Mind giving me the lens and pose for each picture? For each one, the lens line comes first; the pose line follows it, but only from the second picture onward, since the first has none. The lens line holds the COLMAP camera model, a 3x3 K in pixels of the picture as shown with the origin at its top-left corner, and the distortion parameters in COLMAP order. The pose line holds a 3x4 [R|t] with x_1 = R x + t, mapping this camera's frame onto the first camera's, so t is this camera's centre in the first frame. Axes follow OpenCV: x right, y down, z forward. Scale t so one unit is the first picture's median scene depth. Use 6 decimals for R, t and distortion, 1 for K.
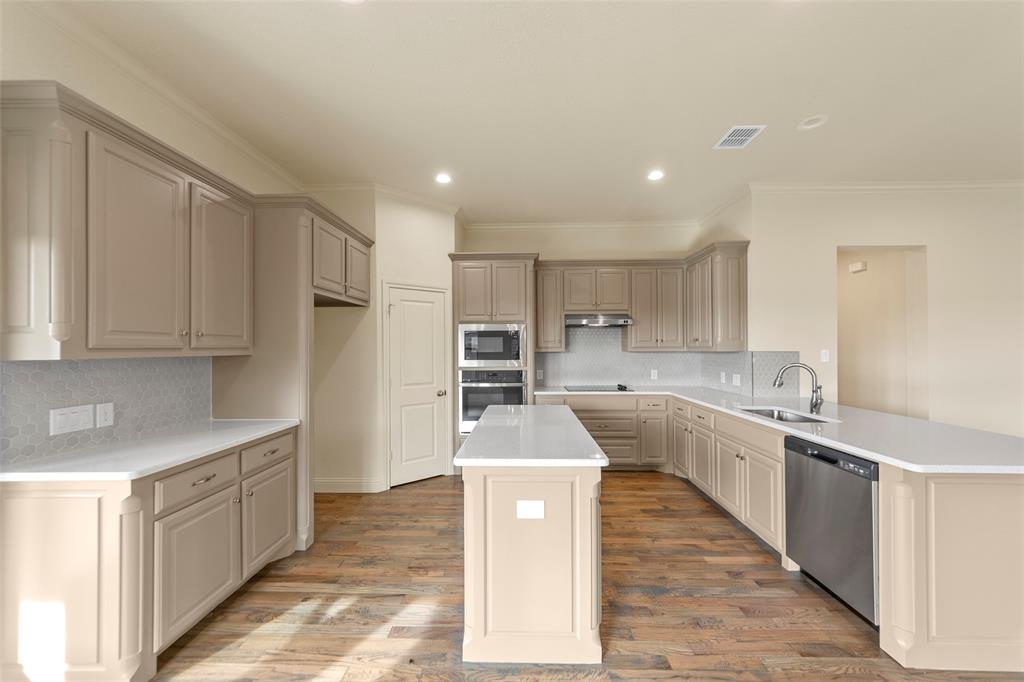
lens RADIAL K [[375.0, 0, 513.7], [0, 375.0, 345.9], [0, 0, 1]] dist [-0.001093, -0.000064]
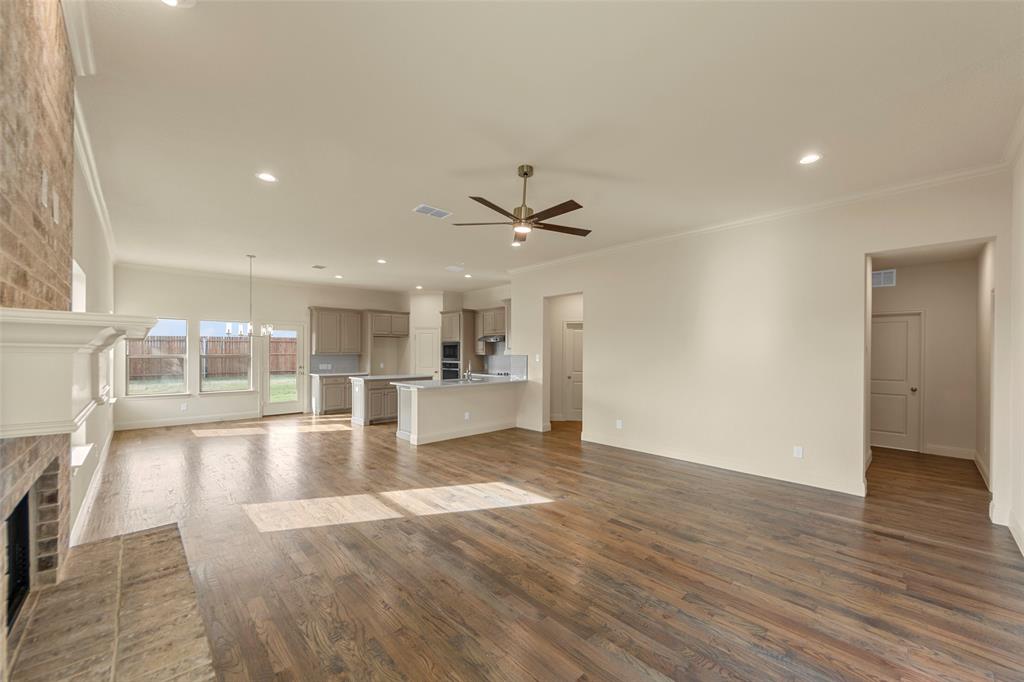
lens RADIAL K [[391.9, 0, 514.0], [0, 391.9, 354.2], [0, 0, 1]] dist [0.000331, -0.000060]
pose [[0.708292, 0.009378, -0.705857, 2.060951], [-0.002308, 0.999937, 0.010970, -0.013405], [0.705916, -0.006141, 0.708269, -0.428738]]
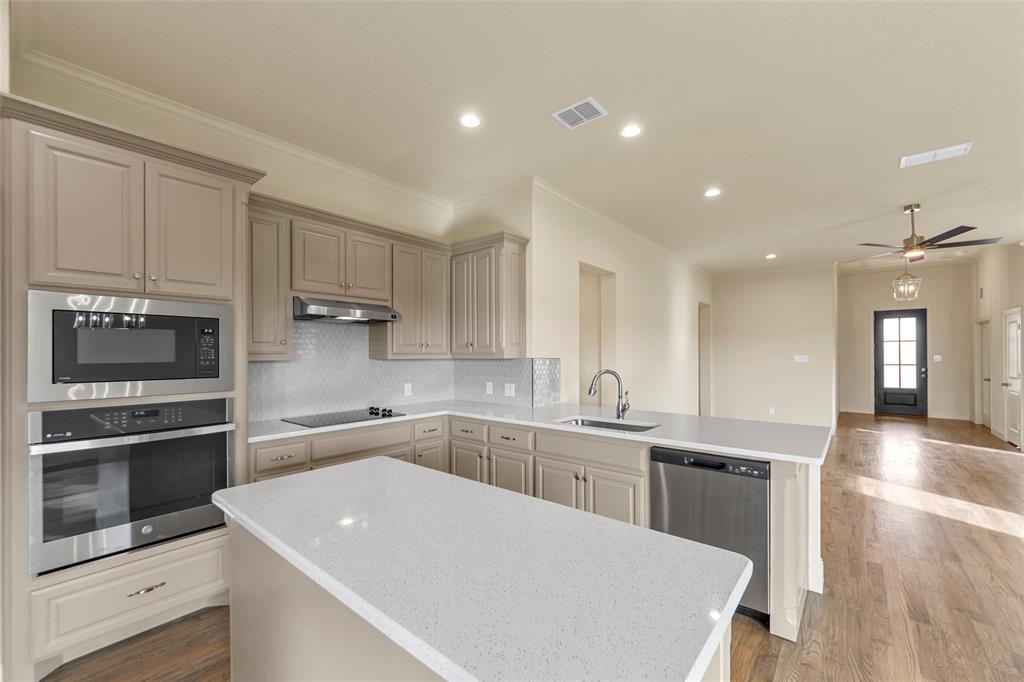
lens RADIAL K [[413.0, 0, 519.0], [0, 413.0, 350.7], [0, 0, 1]] dist [0.000430, -0.000307]
pose [[0.615735, 0.009183, 0.787899, -0.185730], [-0.005190, 0.999958, -0.007599, 0.004264], [-0.787936, 0.000589, 0.615757, 0.391297]]
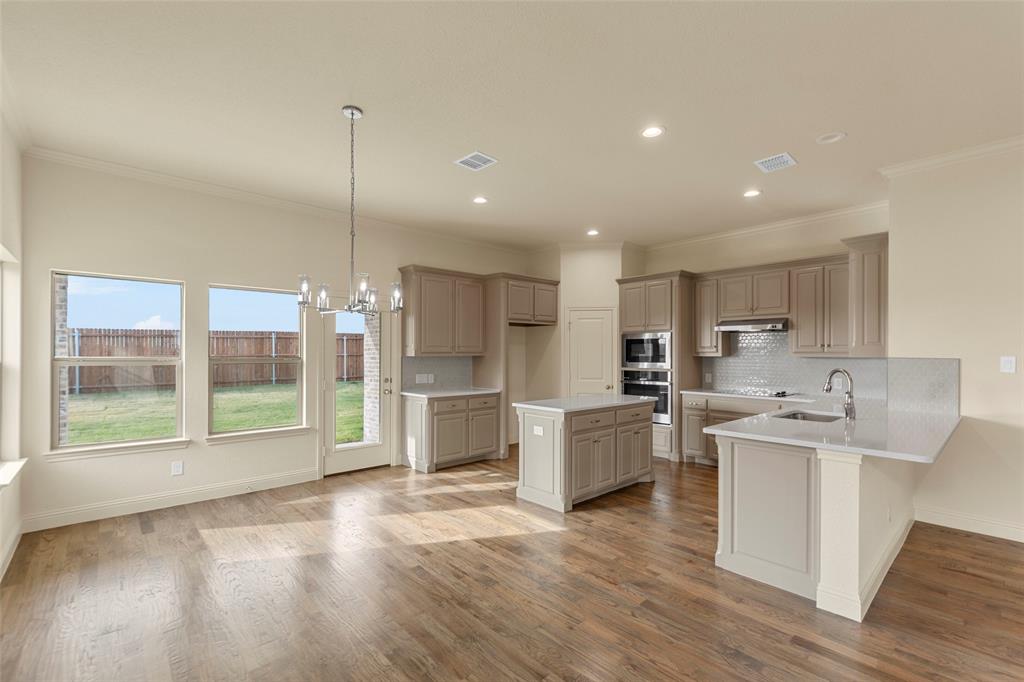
lens RADIAL K [[446.7, 0, 513.9], [0, 446.7, 356.1], [0, 0, 1]] dist [0.010337, 0.000137]
pose [[0.691515, 0.009745, -0.722297, 0.779053], [0.001400, 0.999889, 0.014830, -0.006011], [0.722361, -0.011266, 0.691424, -0.361425]]
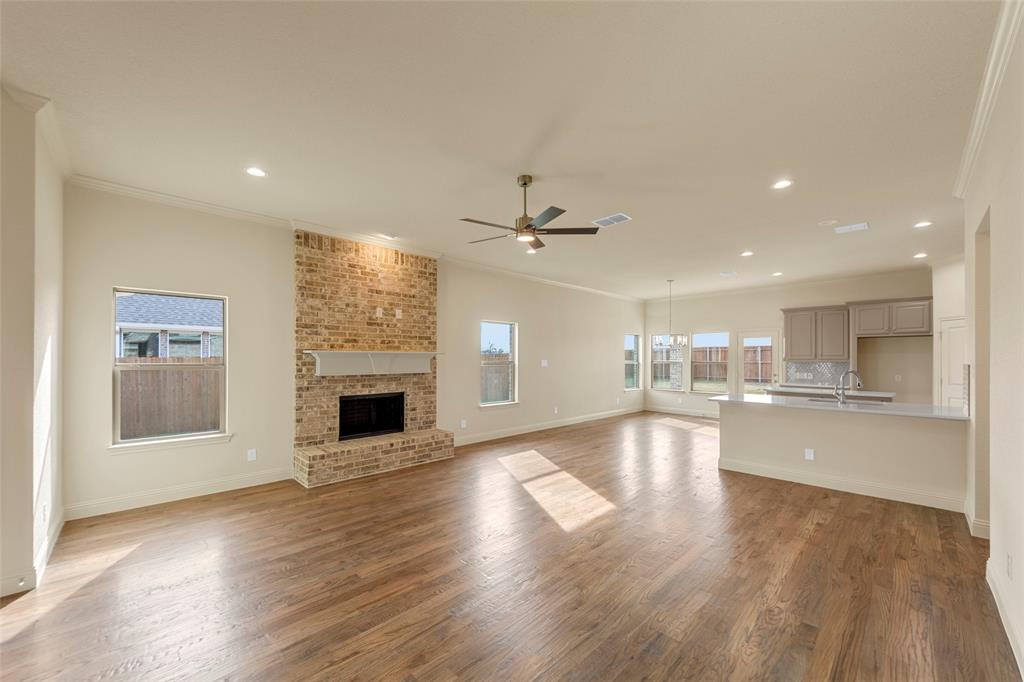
lens RADIAL K [[391.9, 0, 514.0], [0, 391.9, 354.2], [0, 0, 1]] dist [0.000331, -0.000060]
pose [[-0.692125, -0.005473, -0.721757, 2.125868], [0.003079, 0.999940, -0.010535, -0.005391], [0.721771, -0.009514, -0.692067, 0.847863]]
